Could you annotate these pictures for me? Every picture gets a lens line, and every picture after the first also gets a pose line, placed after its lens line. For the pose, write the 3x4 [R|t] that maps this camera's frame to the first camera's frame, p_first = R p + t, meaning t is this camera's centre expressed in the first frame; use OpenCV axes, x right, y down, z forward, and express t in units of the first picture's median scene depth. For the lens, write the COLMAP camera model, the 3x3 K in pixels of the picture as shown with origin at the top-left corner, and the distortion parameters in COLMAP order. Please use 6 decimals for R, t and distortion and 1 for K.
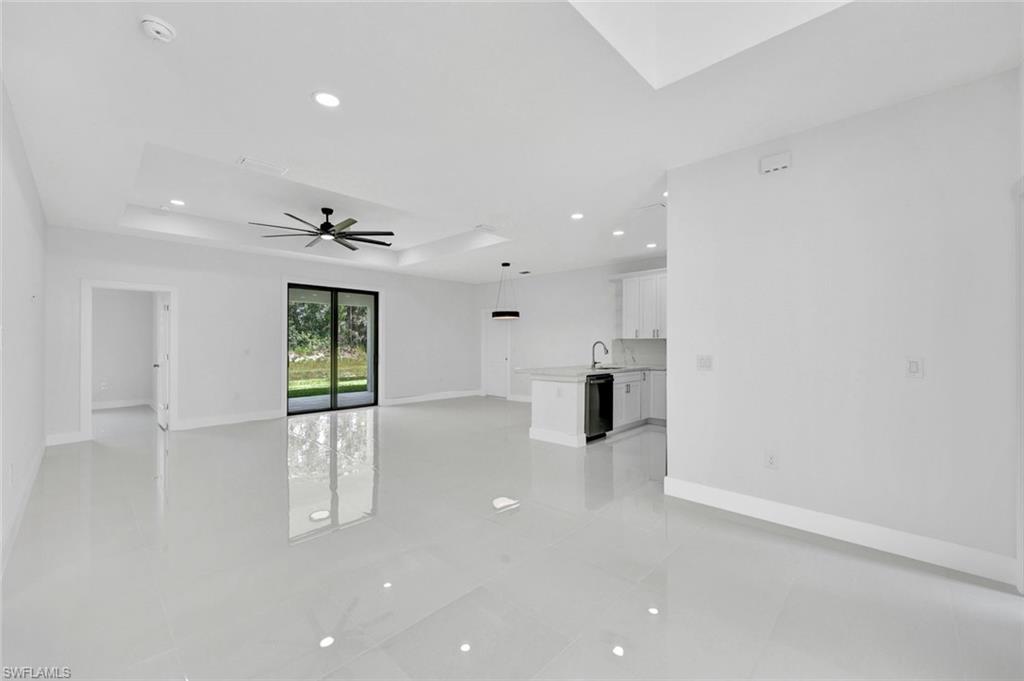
lens RADIAL K [[404.4, 0, 512.3], [0, 404.4, 341.5], [0, 0, 1]] dist [-0.022237, 0.000074]
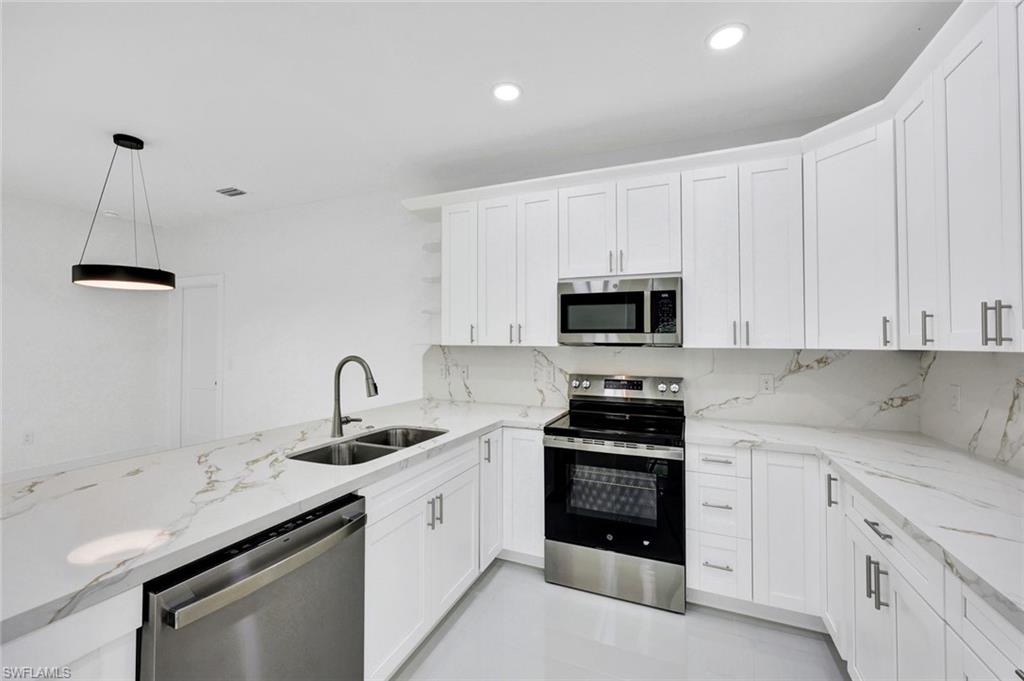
lens RADIAL K [[411.3, 0, 510.7], [0, 411.3, 334.1], [0, 0, 1]] dist [0.001694, 0.000232]
pose [[0.937133, 0.008548, 0.348868, 0.161245], [-0.001617, 0.999796, -0.020155, -0.008041], [-0.348969, 0.018324, 0.936955, 0.480442]]
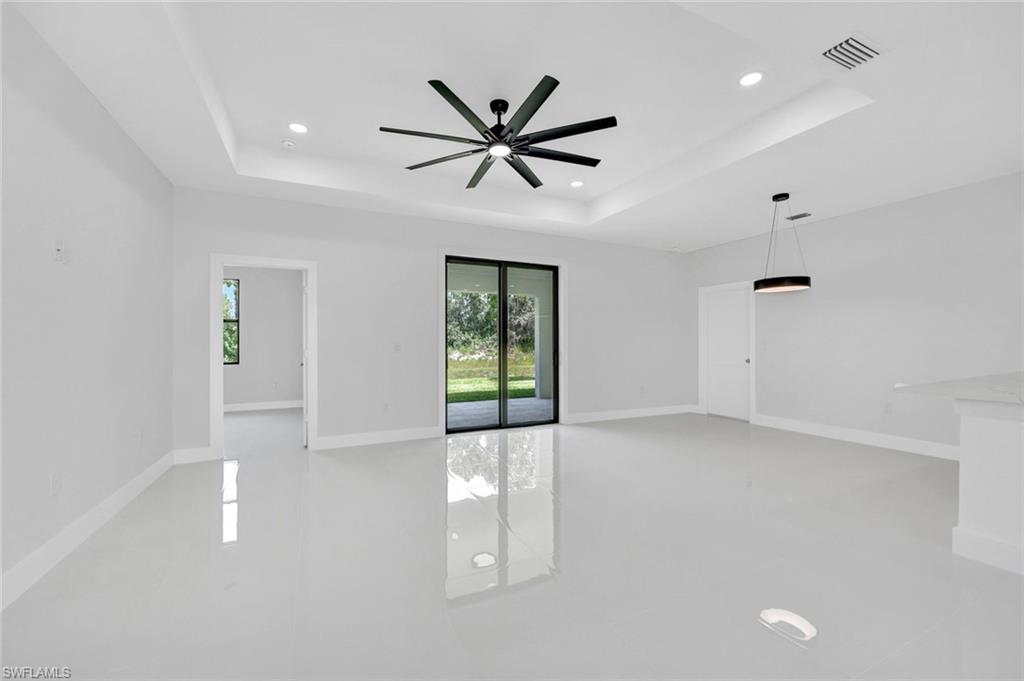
lens RADIAL K [[404.4, 0, 512.3], [0, 404.4, 341.5], [0, 0, 1]] dist [-0.022237, 0.000074]
pose [[0.933176, -0.003671, -0.359402, -0.152290], [0.003294, 0.999993, -0.001661, 0.013688], [0.359405, 0.000366, 0.933182, 0.299709]]
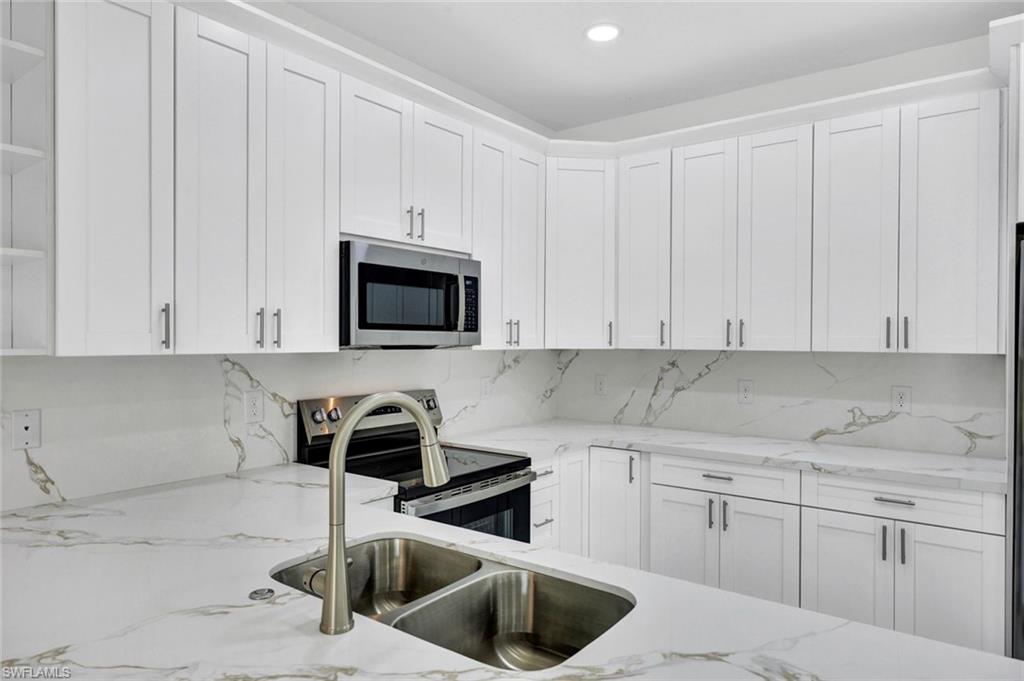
lens RADIAL K [[647.8, 0, 513.1], [0, 647.8, 339.1], [0, 0, 1]] dist [0.001148, -0.000274]
pose [[-0.105611, -0.006682, 0.994385, 0.011935], [-0.006071, 0.999963, 0.006075, -0.013038], [-0.994389, -0.005395, -0.105648, 0.726661]]
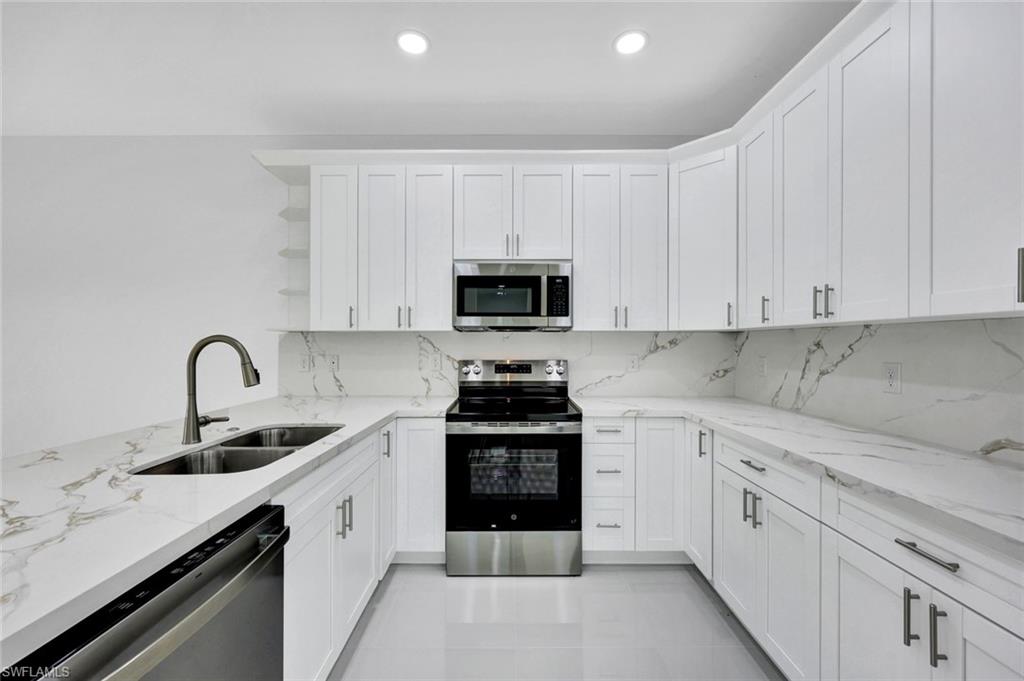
lens RADIAL K [[414.5, 0, 507.3], [0, 414.5, 339.3], [0, 0, 1]] dist [0.001653, 0.000090]
pose [[0.731632, -0.000084, 0.681700, 0.126792], [0.003634, 0.999986, -0.003777, 0.002953], [-0.681691, 0.005241, 0.731622, 0.514882]]
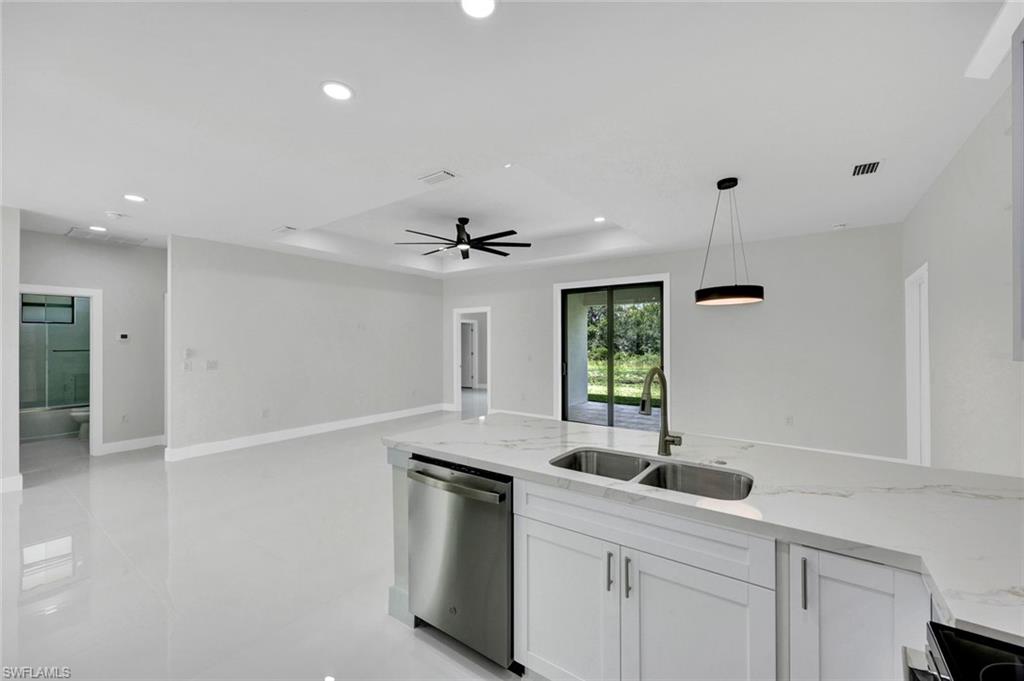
lens RADIAL K [[404.4, 0, 512.3], [0, 404.4, 341.5], [0, 0, 1]] dist [-0.022237, 0.000074]
pose [[0.133615, -0.003357, -0.991028, 0.361220], [0.010241, 0.999946, -0.002006, -0.014179], [0.990980, -0.009881, 0.133642, 0.636208]]
